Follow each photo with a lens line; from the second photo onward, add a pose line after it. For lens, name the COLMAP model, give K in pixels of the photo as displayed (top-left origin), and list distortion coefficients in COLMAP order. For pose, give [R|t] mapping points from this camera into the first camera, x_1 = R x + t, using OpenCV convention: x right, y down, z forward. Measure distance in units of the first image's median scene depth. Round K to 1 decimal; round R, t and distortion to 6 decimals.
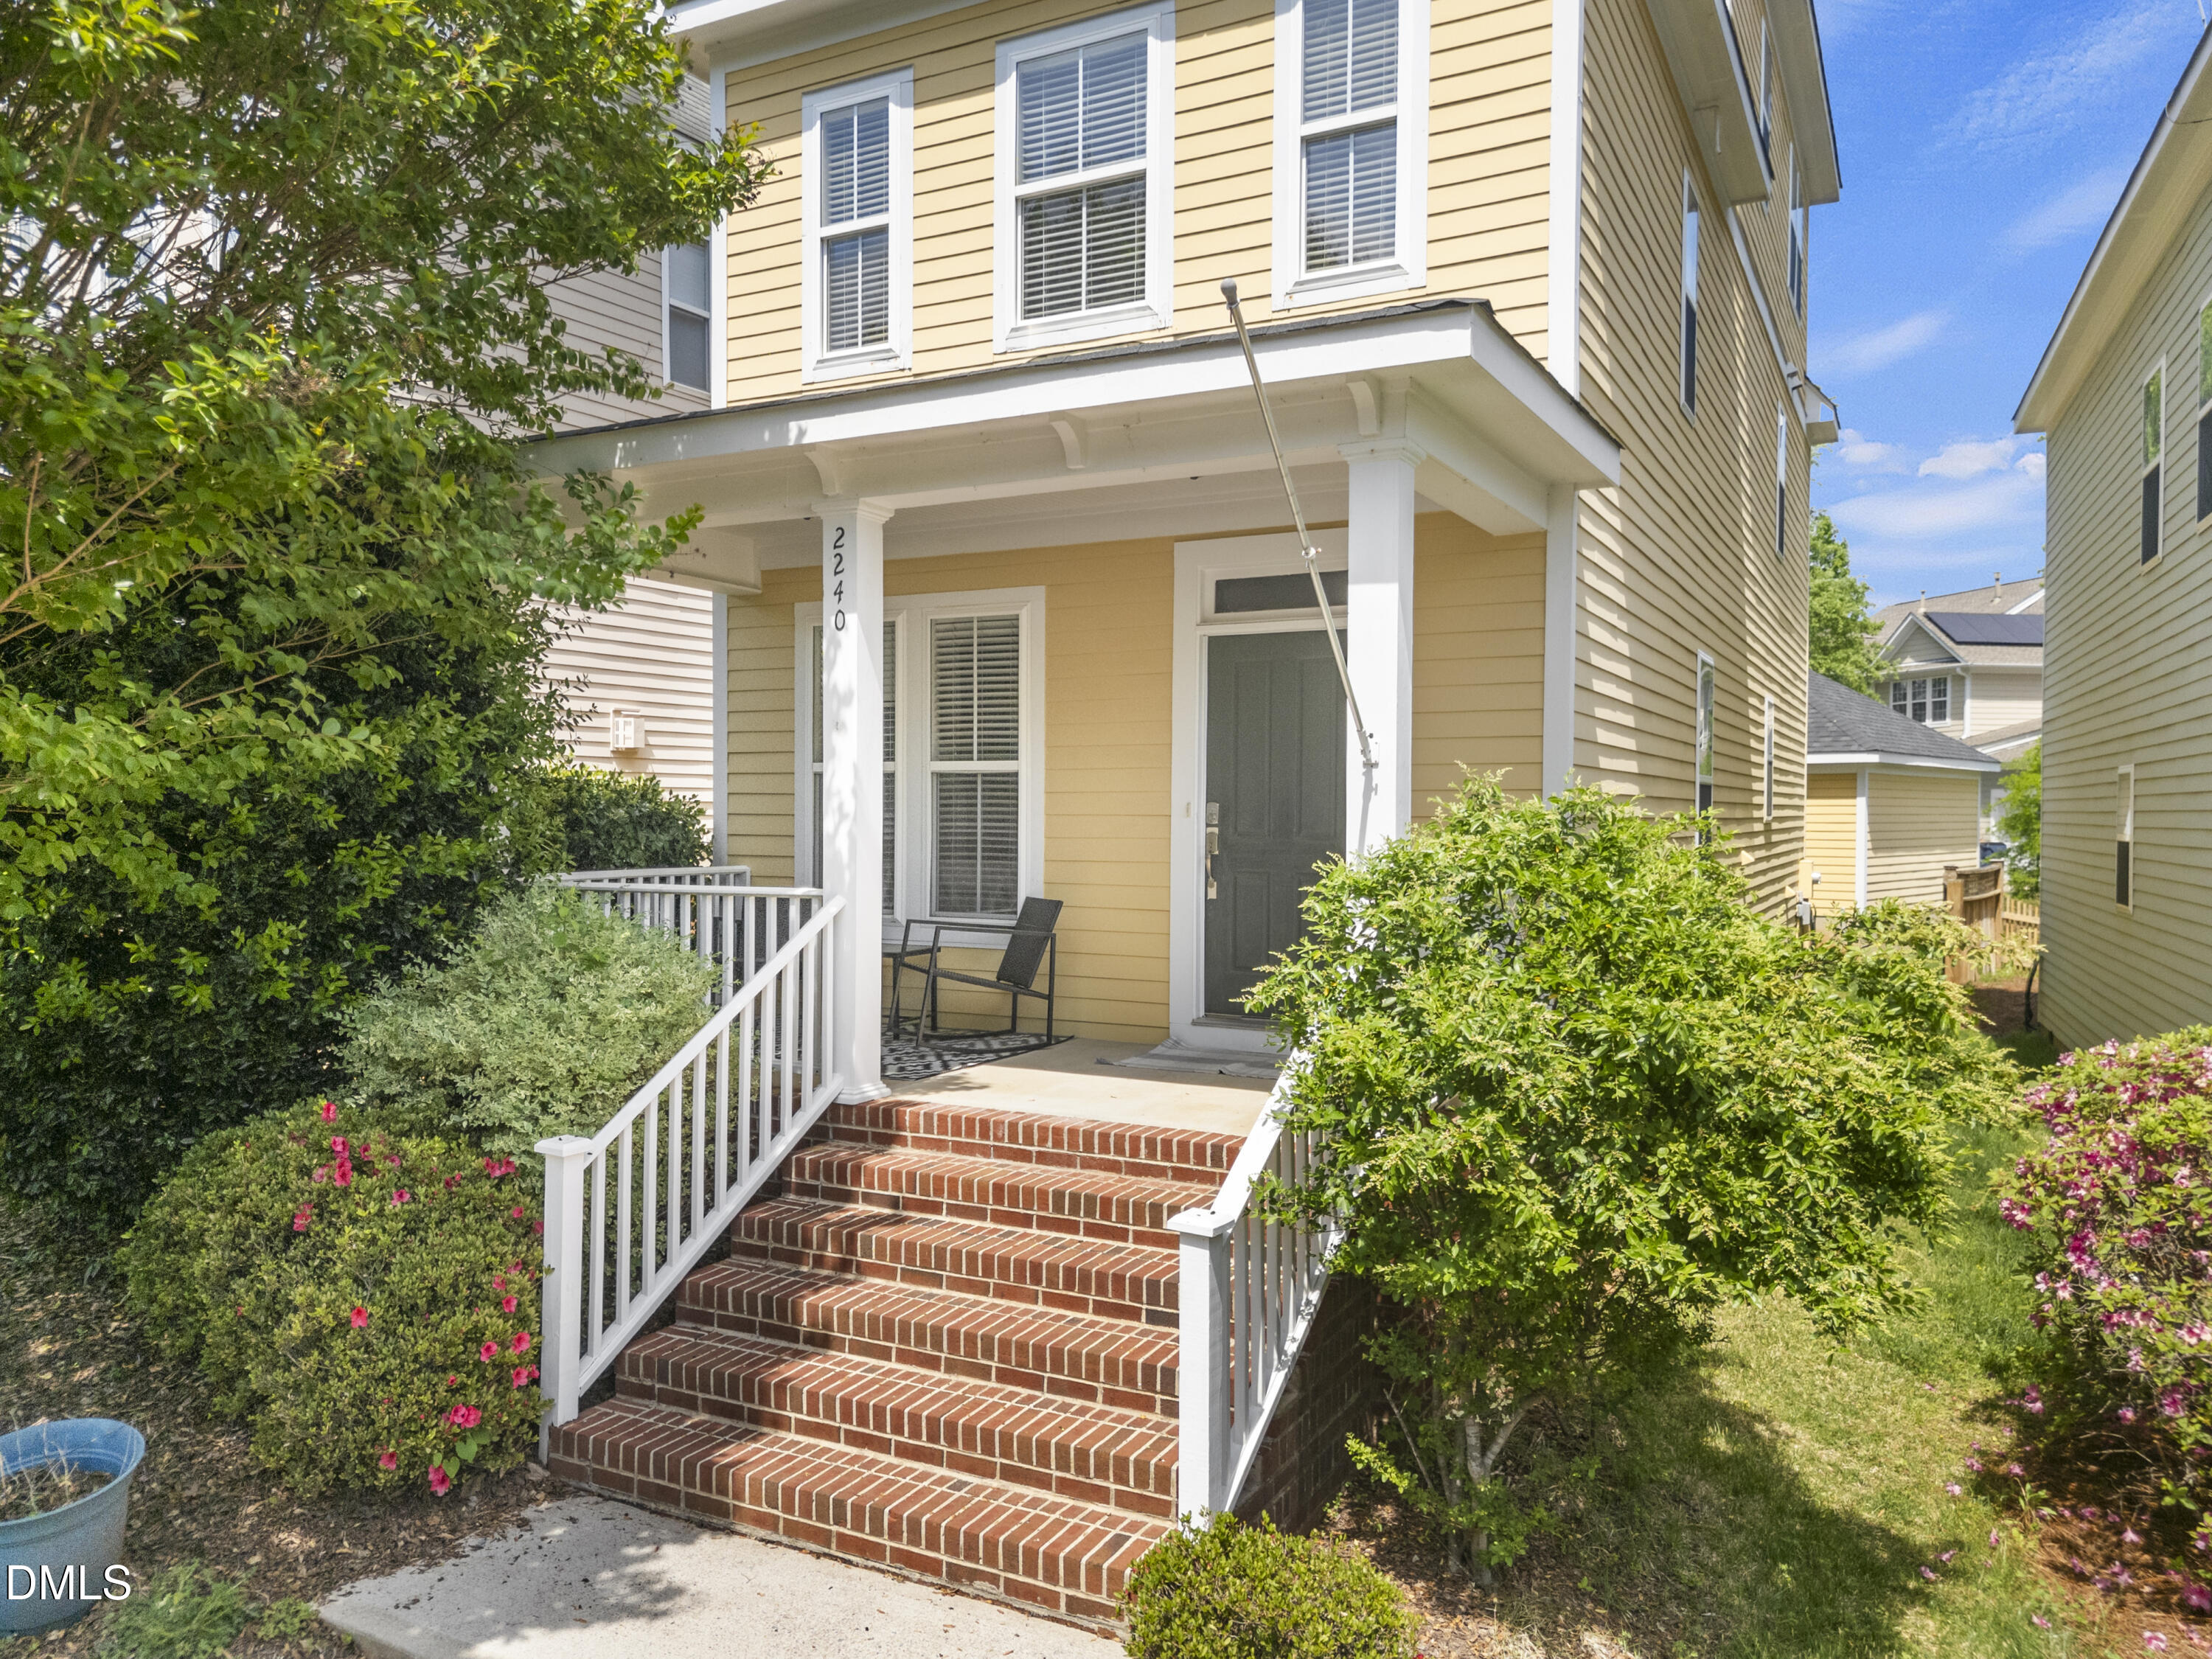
lens RADIAL K [[1591.4, 0, 1106.0], [0, 1591.4, 829.5], [0, 0, 1]] dist [0.003171, -0.000537]
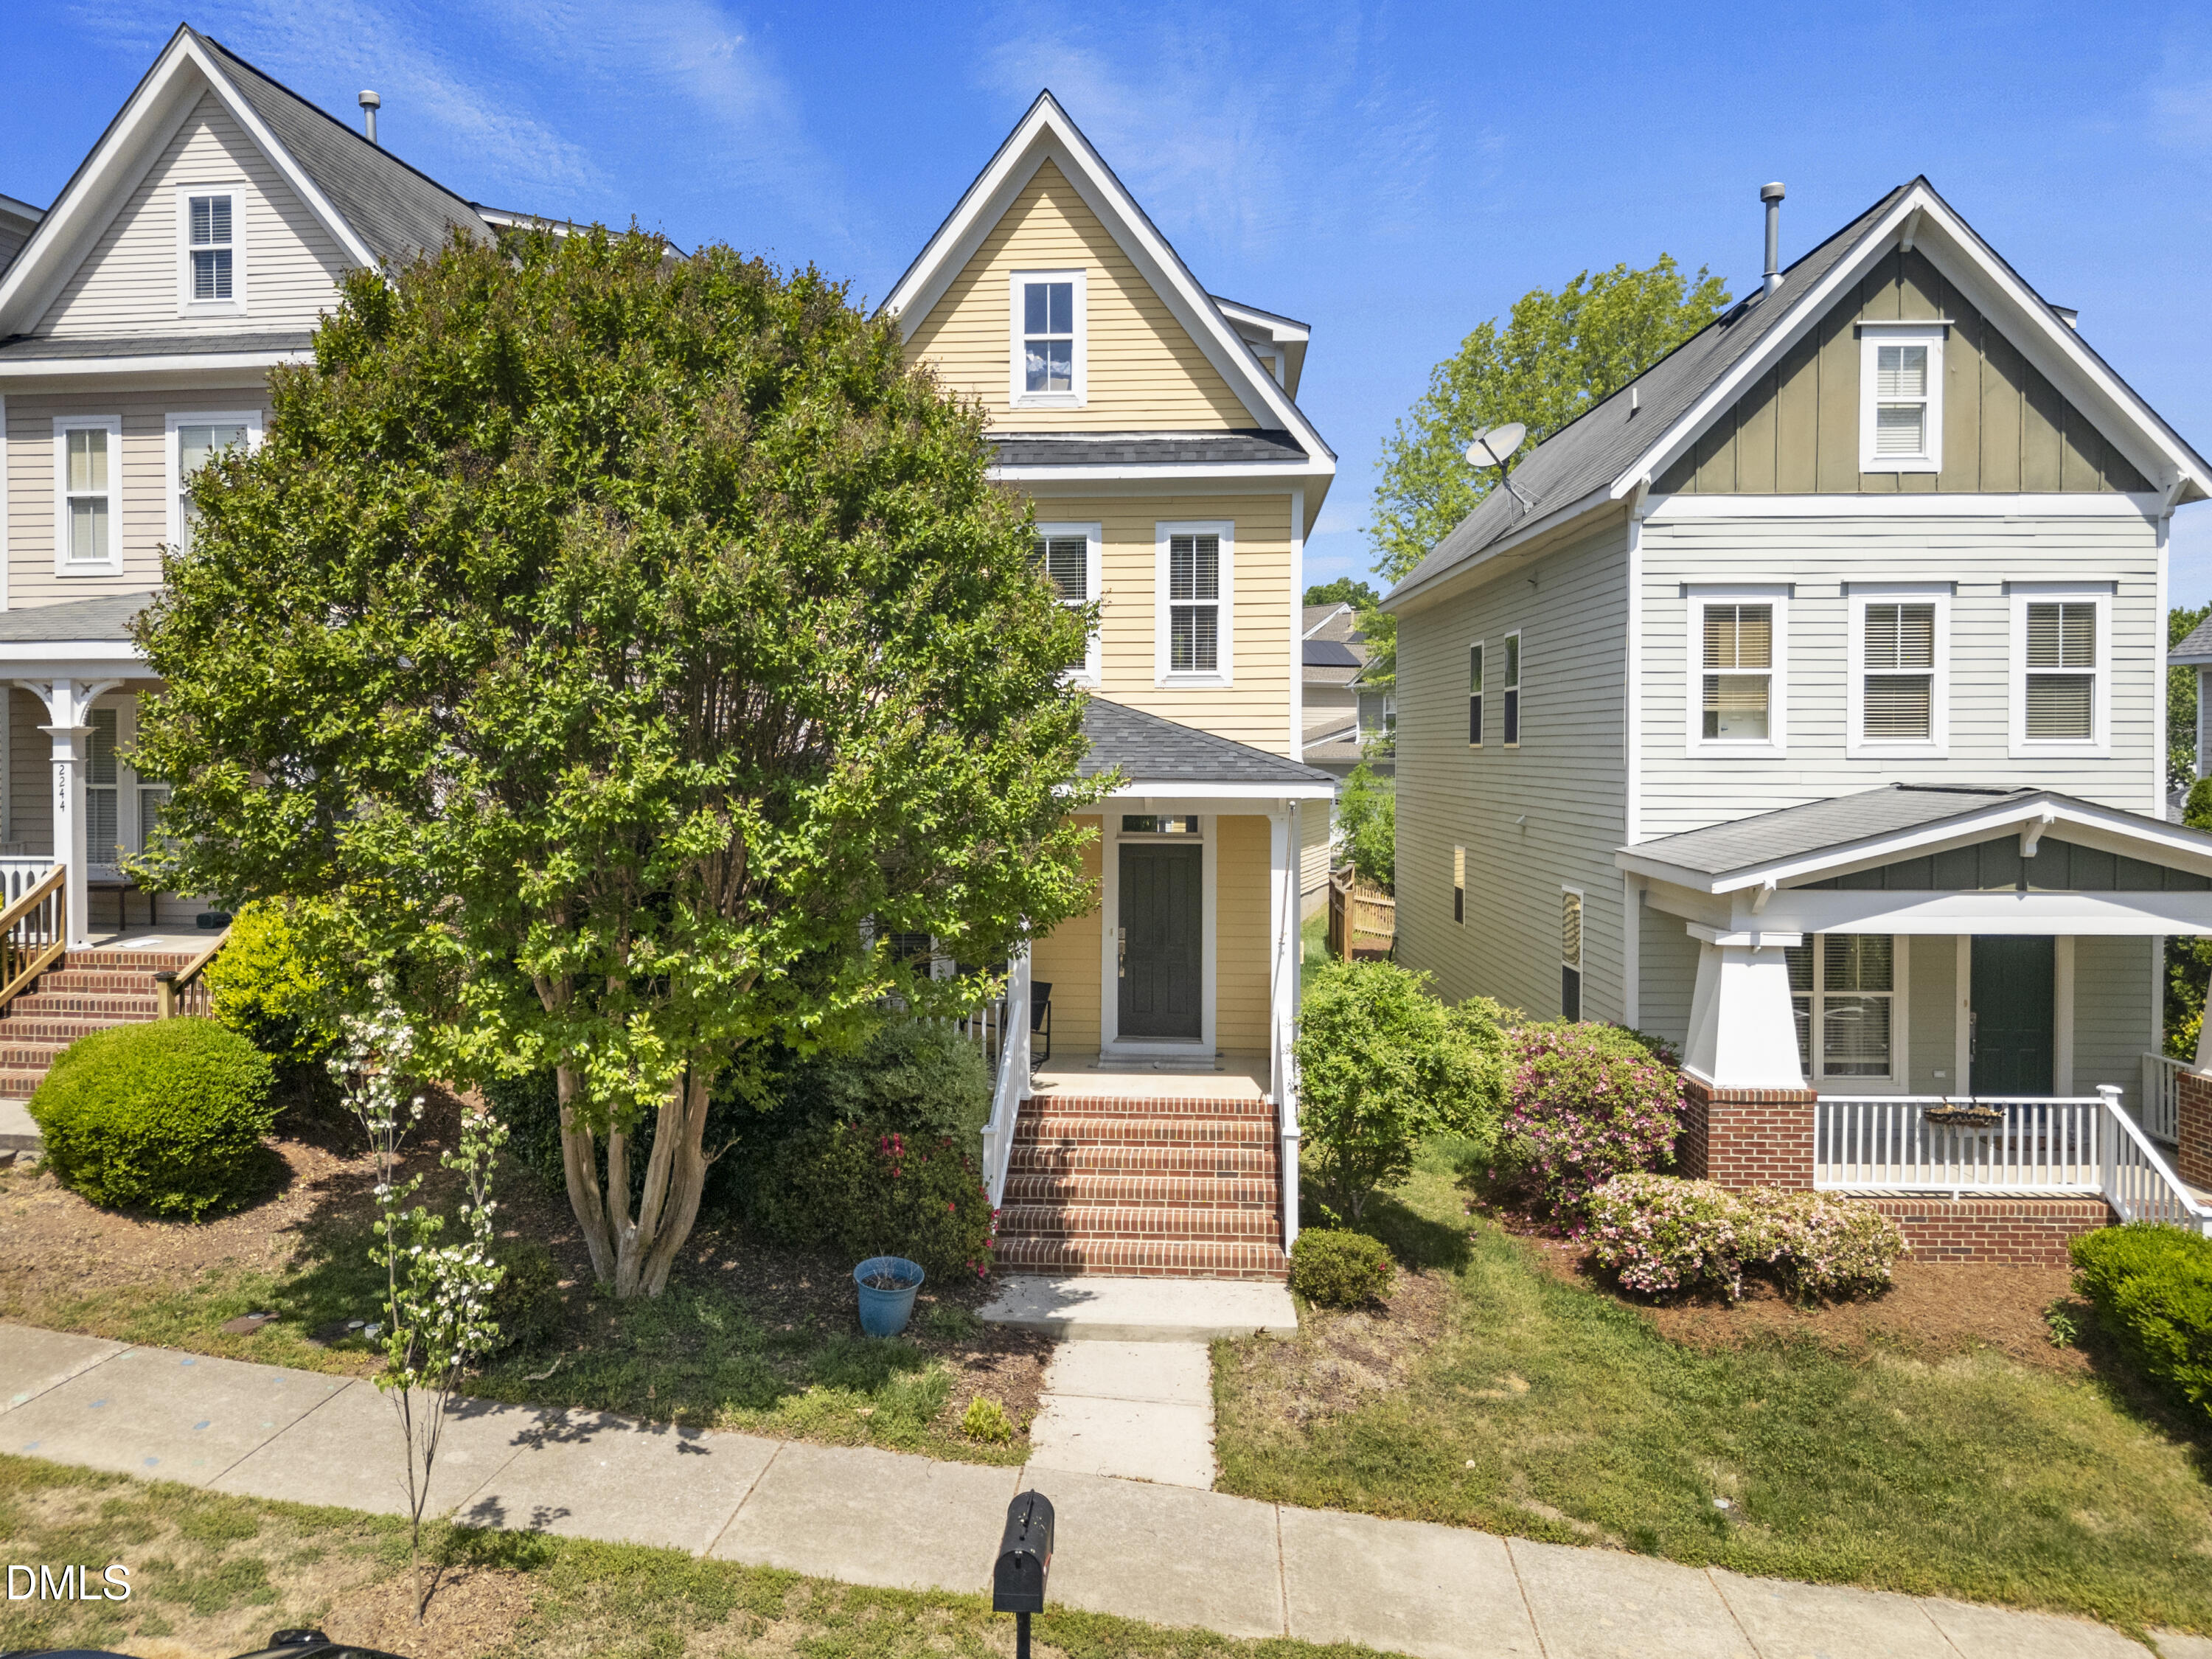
lens RADIAL K [[1591.4, 0, 1106.0], [0, 1591.4, 829.5], [0, 0, 1]] dist [0.003171, -0.000537]
pose [[0.912213, -0.021205, 0.409167, -1.154504], [0.003063, 0.998985, 0.044943, -0.349557], [-0.409705, -0.039744, 0.911352, -1.186793]]
